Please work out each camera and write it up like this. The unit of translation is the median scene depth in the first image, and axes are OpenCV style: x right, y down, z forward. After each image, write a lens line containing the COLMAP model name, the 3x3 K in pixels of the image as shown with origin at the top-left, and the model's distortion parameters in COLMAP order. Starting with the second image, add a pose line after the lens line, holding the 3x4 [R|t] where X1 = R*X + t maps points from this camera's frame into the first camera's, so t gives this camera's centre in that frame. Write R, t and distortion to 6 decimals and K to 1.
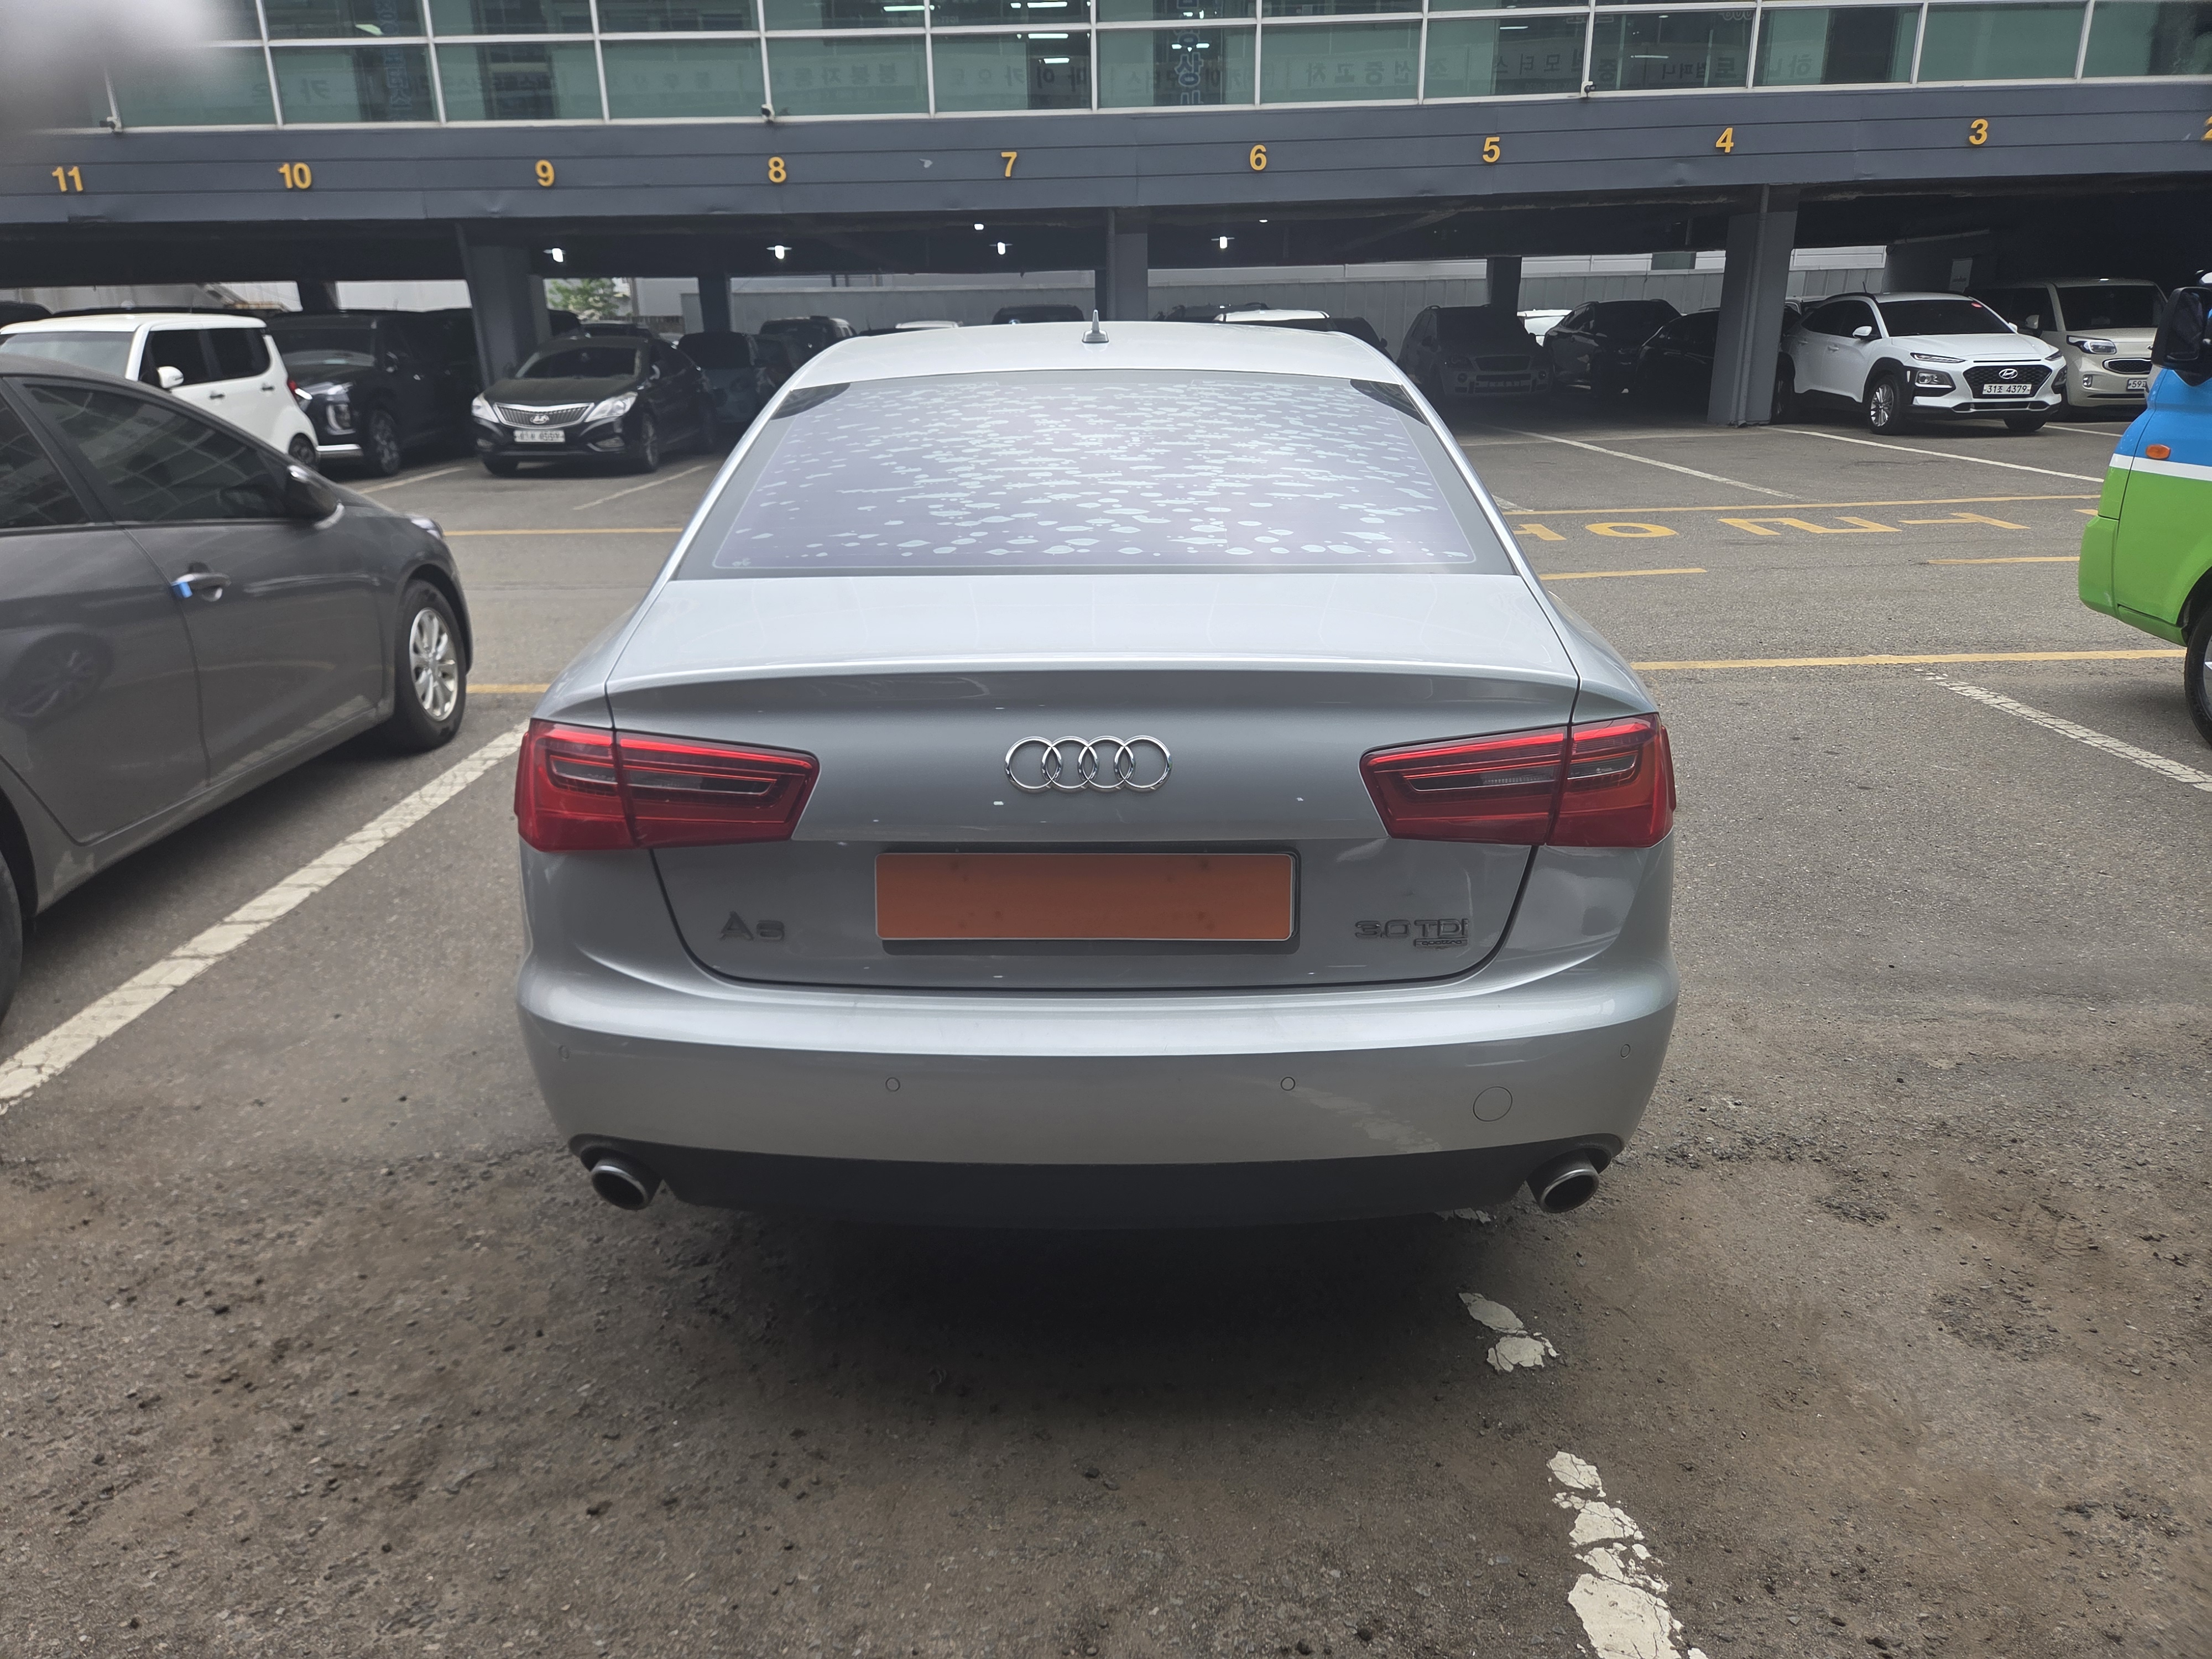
lens RADIAL K [[1505.8, 0, 1104.8], [0, 1505.8, 845.8], [0, 0, 1]] dist [0.047767, -0.049519]
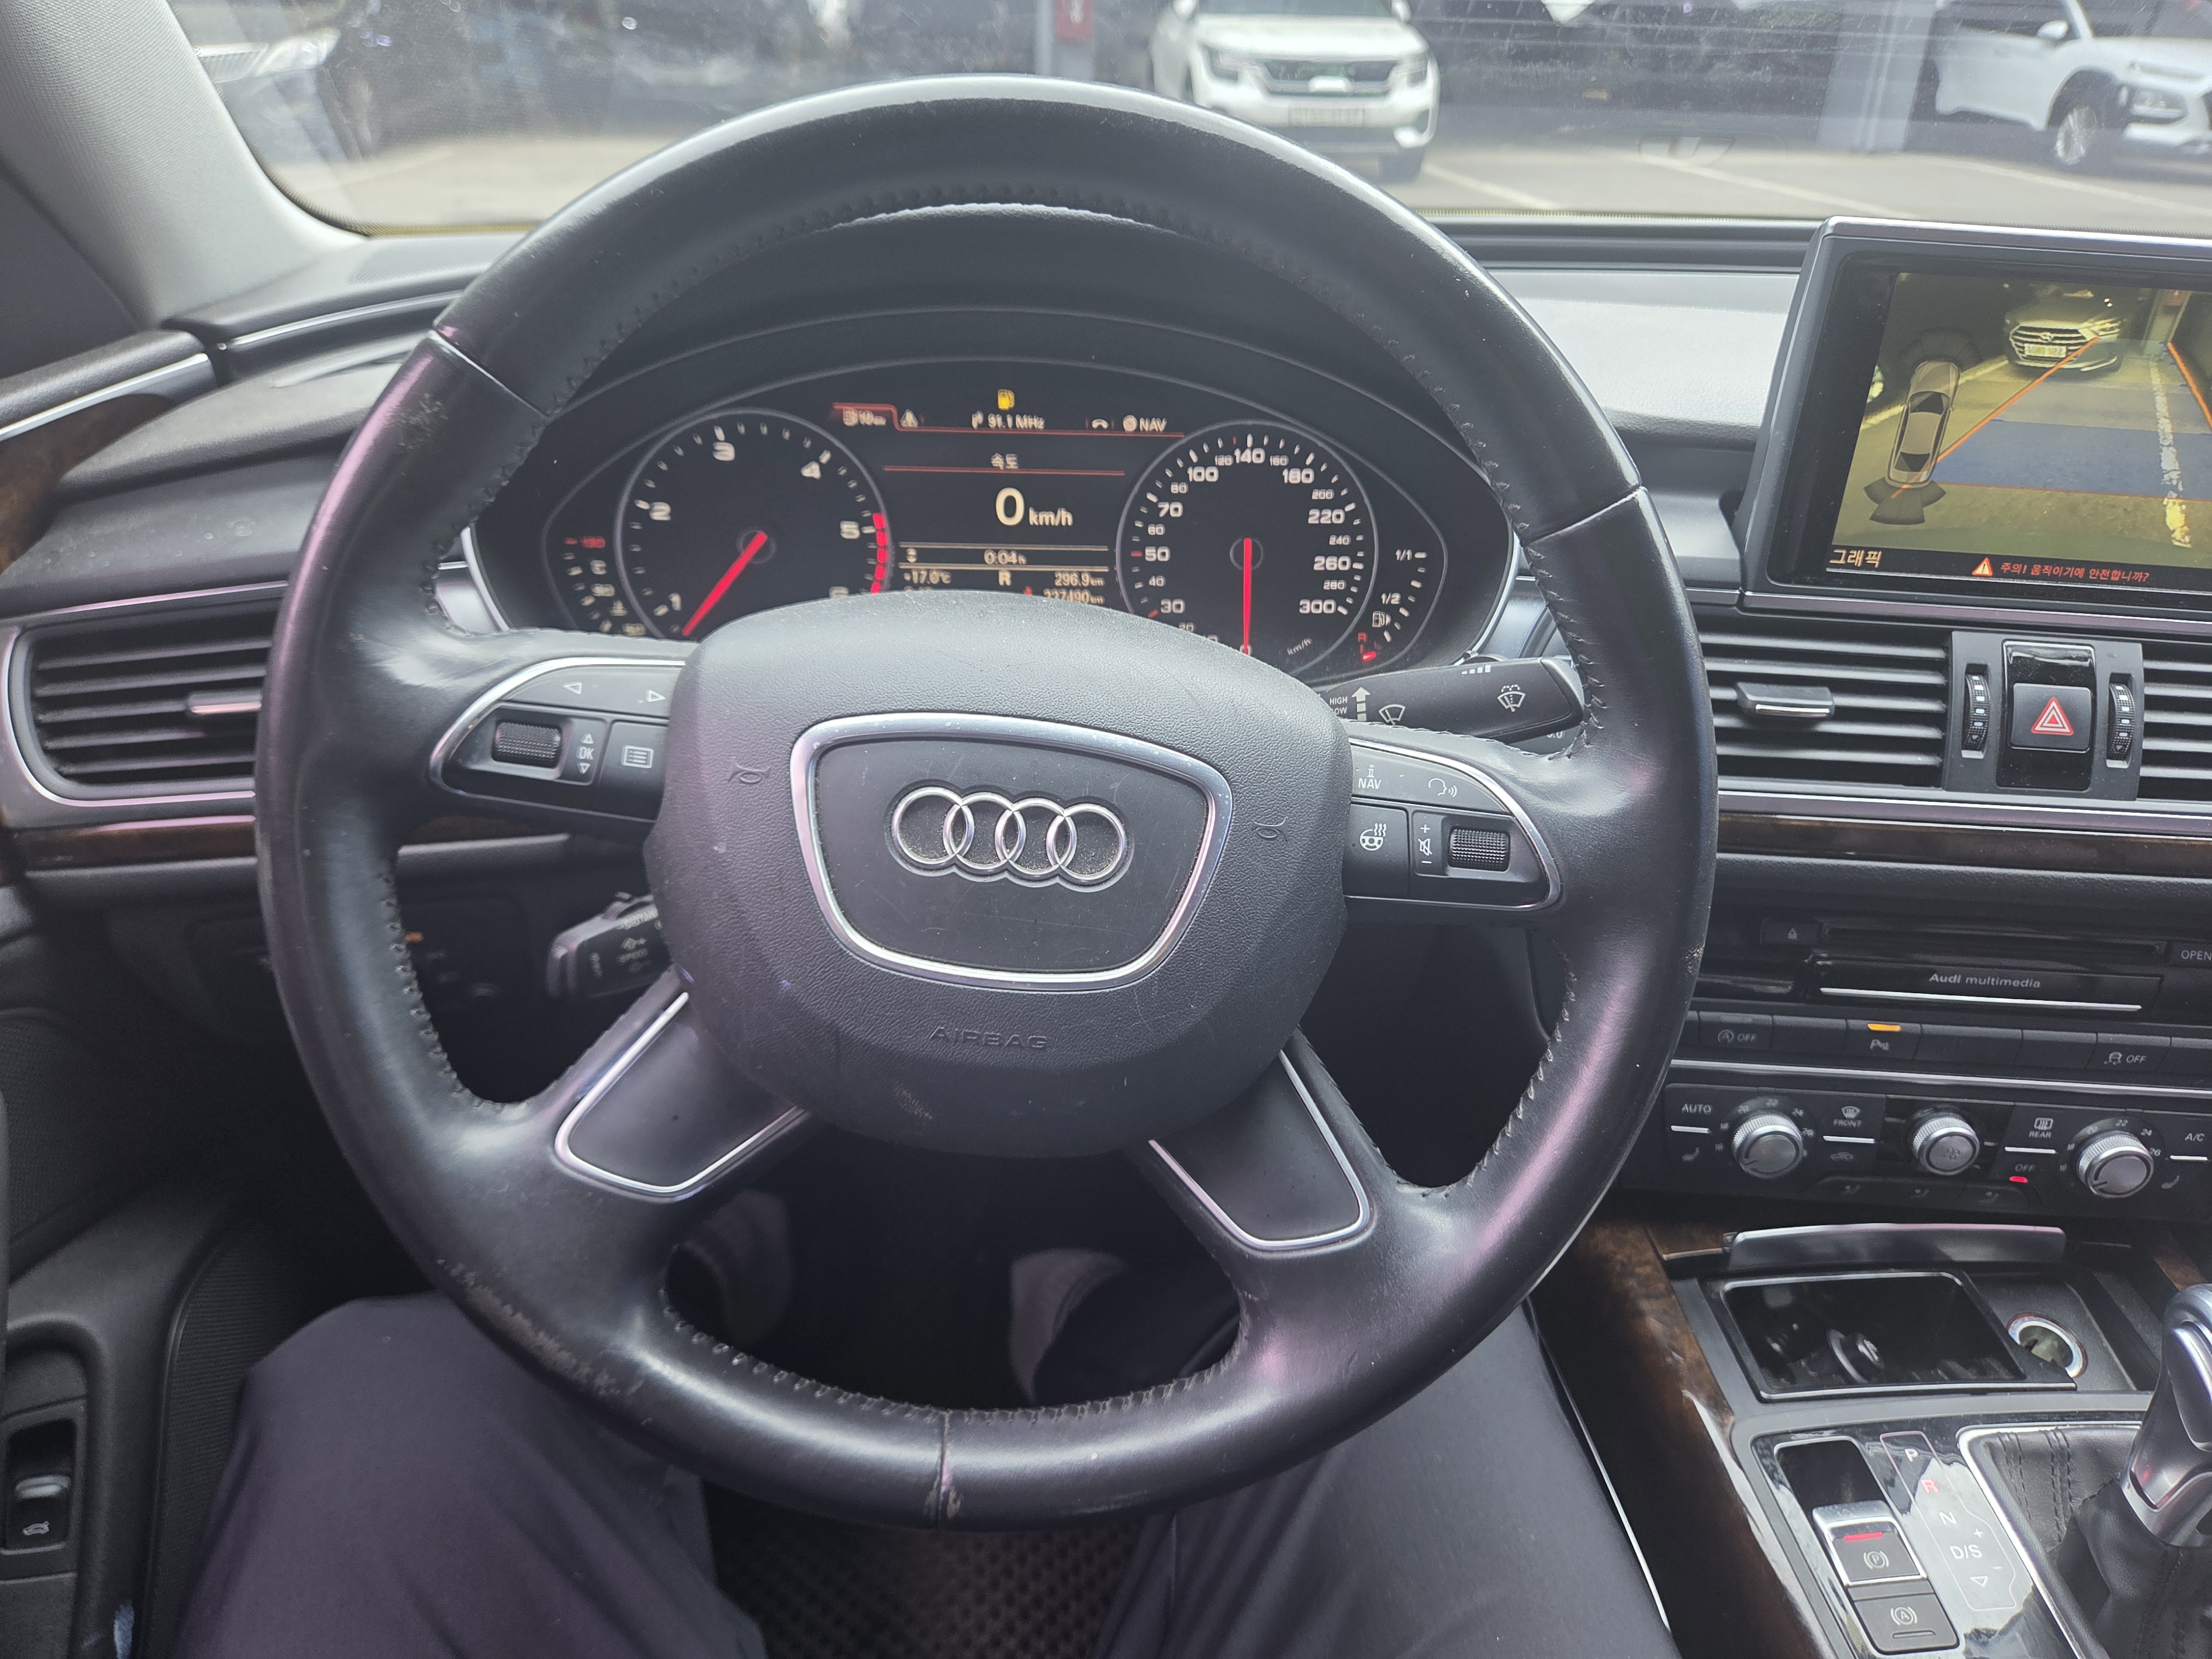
lens RADIAL K [[1505.8, 0, 1099.3], [0, 1505.8, 837.9], [0, 0, 1]] dist [0.047767, -0.049519]
pose [[0.996741, 0.005872, 0.080454, -0.030464], [-0.019122, 0.986120, 0.164930, -0.075064], [-0.078369, -0.165931, 0.983018, 0.290995]]
